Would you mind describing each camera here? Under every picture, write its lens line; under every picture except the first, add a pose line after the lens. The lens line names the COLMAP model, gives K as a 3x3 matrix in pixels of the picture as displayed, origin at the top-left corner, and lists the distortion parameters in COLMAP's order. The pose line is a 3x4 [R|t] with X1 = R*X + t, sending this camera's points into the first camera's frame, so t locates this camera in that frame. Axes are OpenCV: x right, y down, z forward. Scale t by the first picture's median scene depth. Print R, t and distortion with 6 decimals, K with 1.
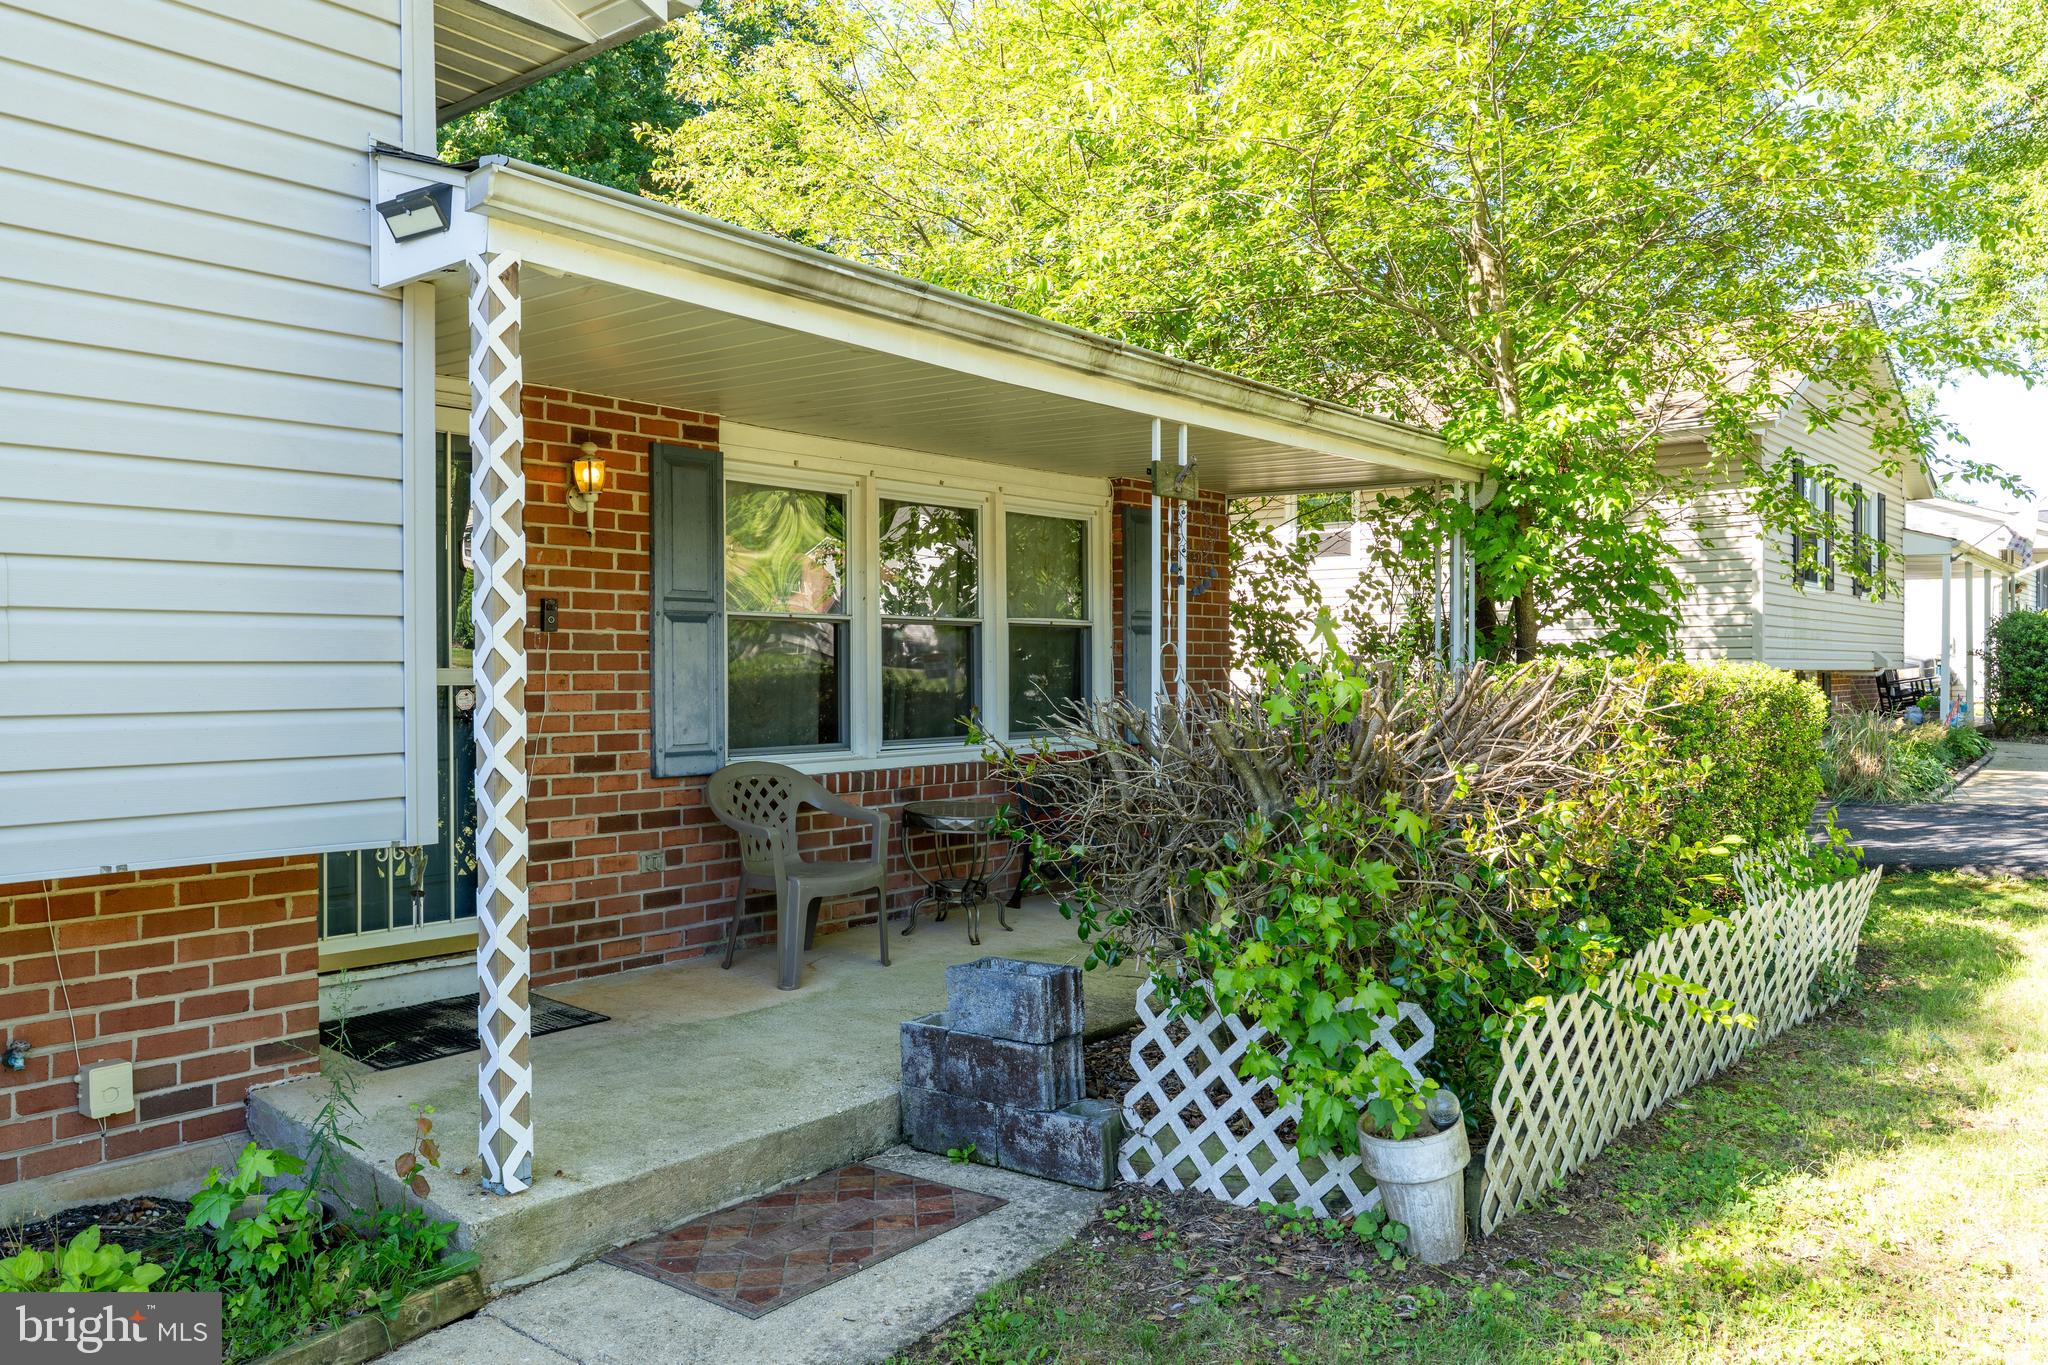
lens RADIAL K [[1533.3, 0, 1022.3], [0, 1533.3, 680.0], [0, 0, 1]] dist [-0.001518, 0.002192]
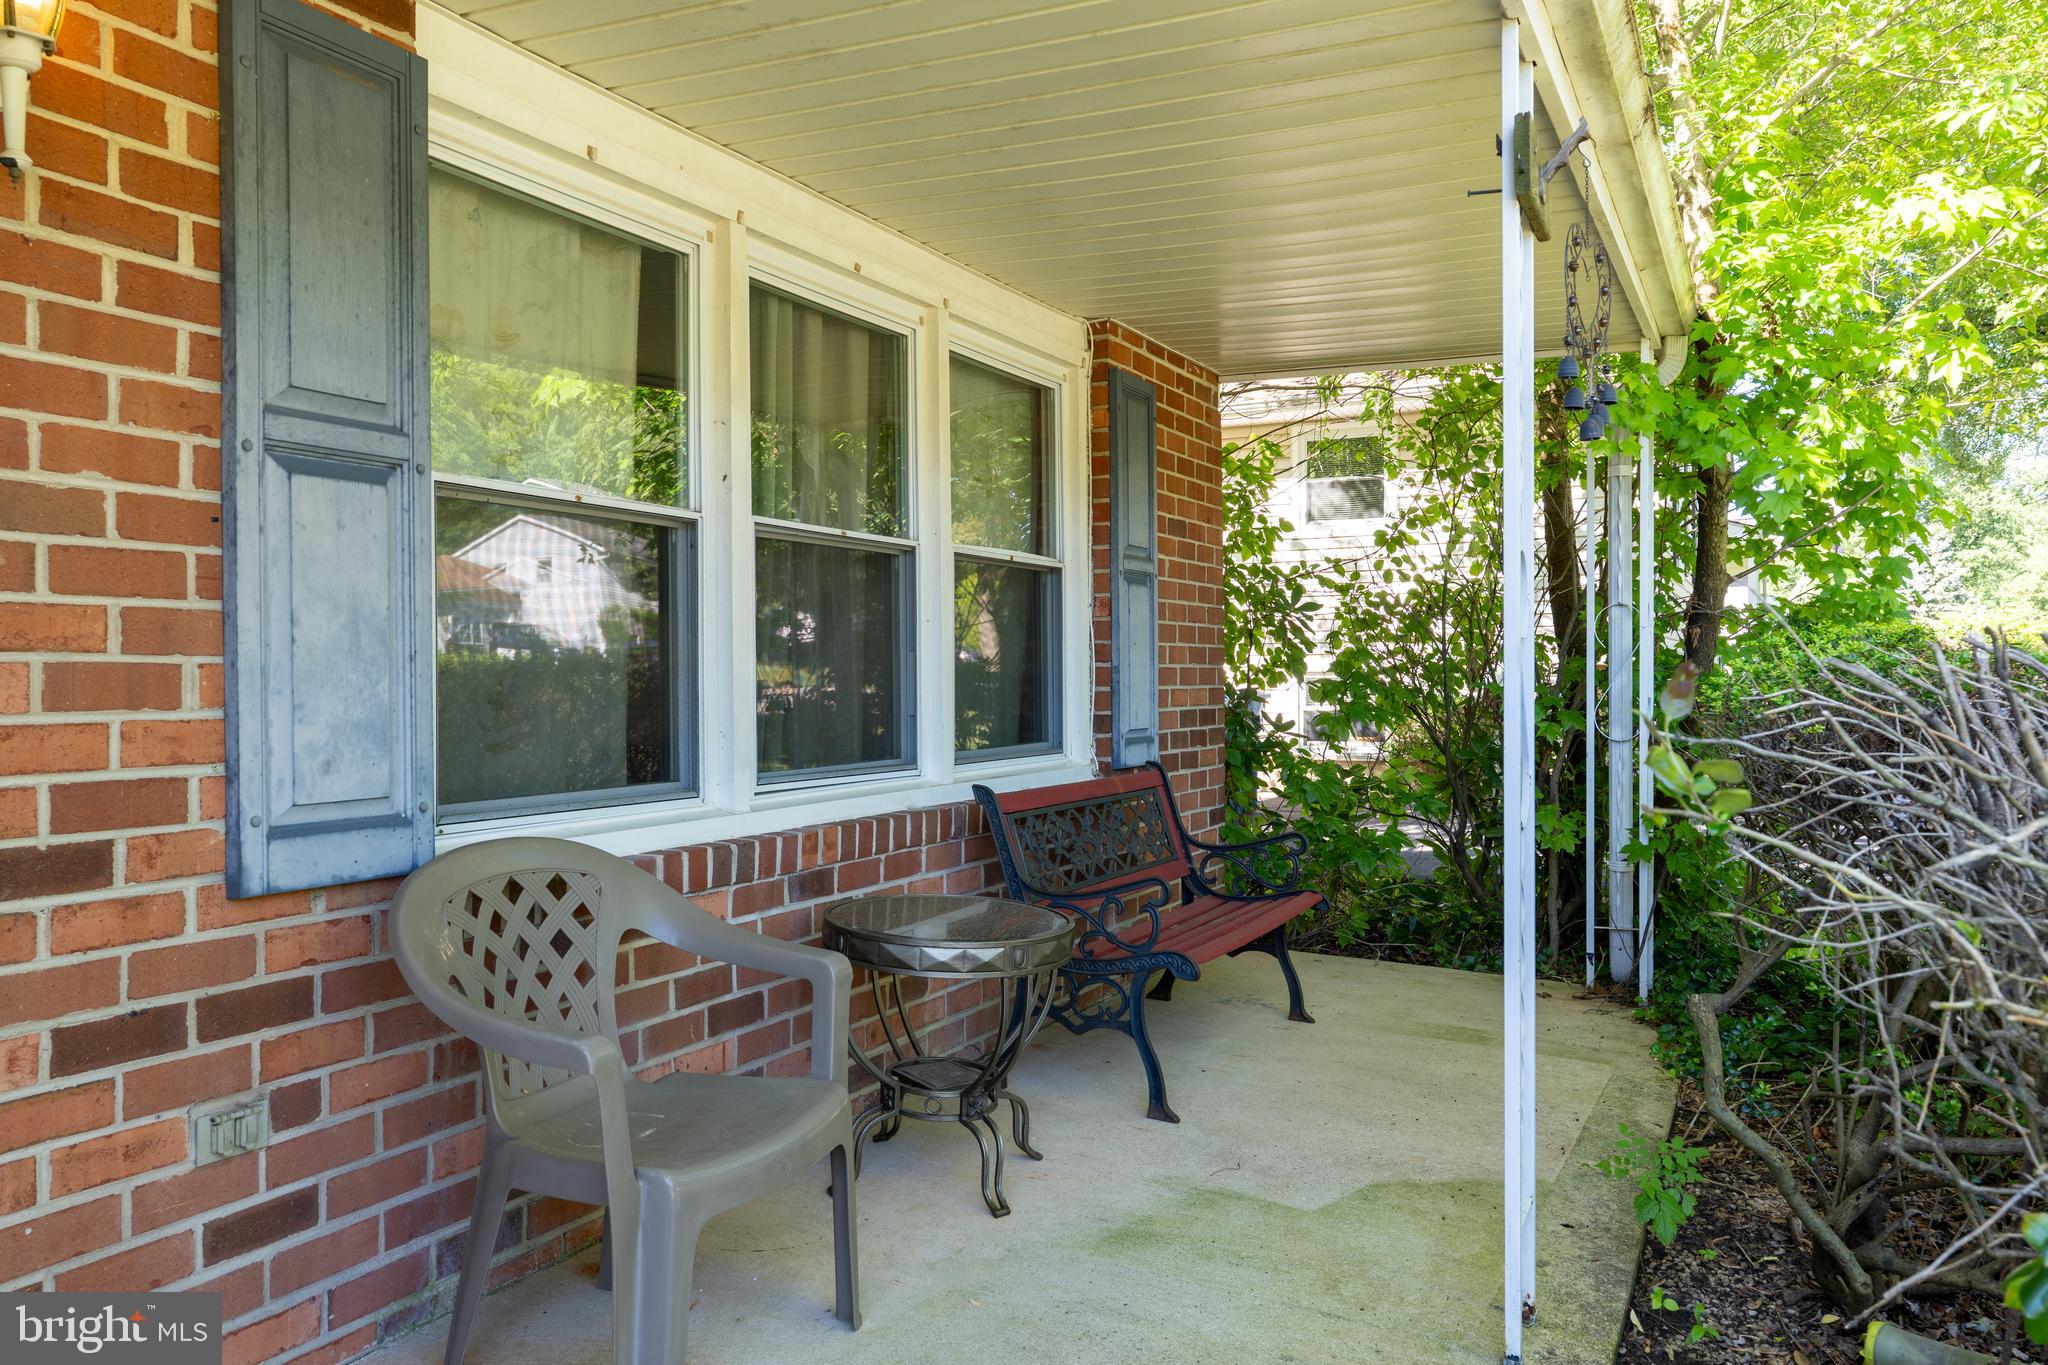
lens RADIAL K [[1533.3, 0, 1029.3], [0, 1533.3, 685.7], [0, 0, 1]] dist [-0.001518, 0.002192]
pose [[0.975715, -0.002037, 0.219033, -0.135501], [0.001924, 0.999998, 0.000729, 0.013662], [-0.219034, -0.000290, 0.975717, 0.601583]]
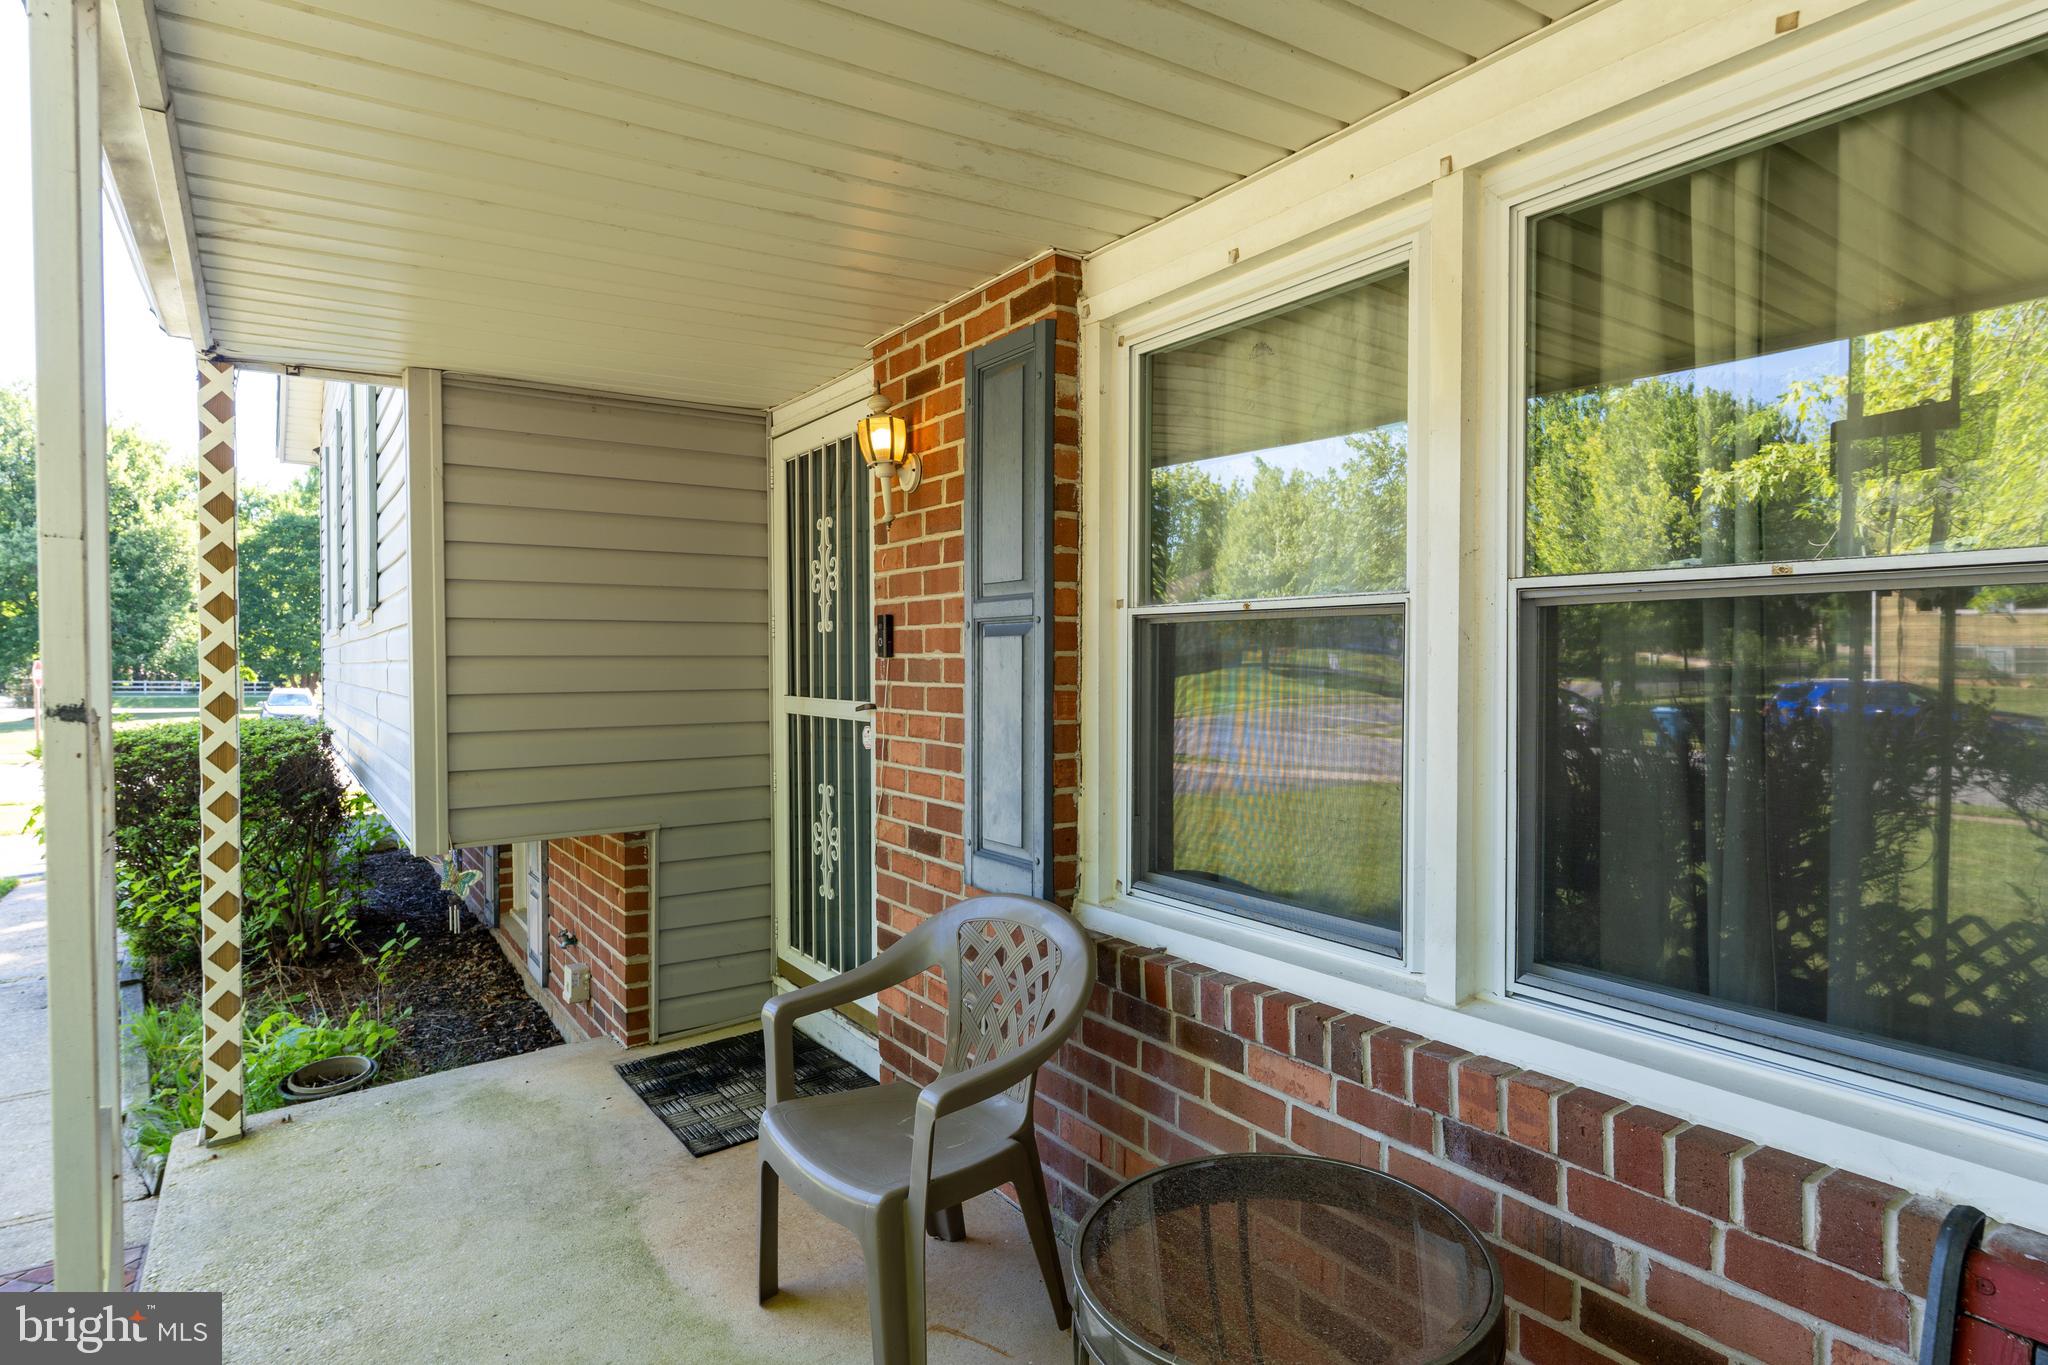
lens RADIAL K [[1147.8, 0, 1019.9], [0, 1147.8, 673.8], [0, 0, 1]] dist [0.004747, 0.000418]
pose [[-0.303103, 0.023542, -0.952667, 0.204610], [0.004891, 0.999720, 0.023148, -0.033987], [0.952945, 0.002357, -0.303134, 1.157267]]
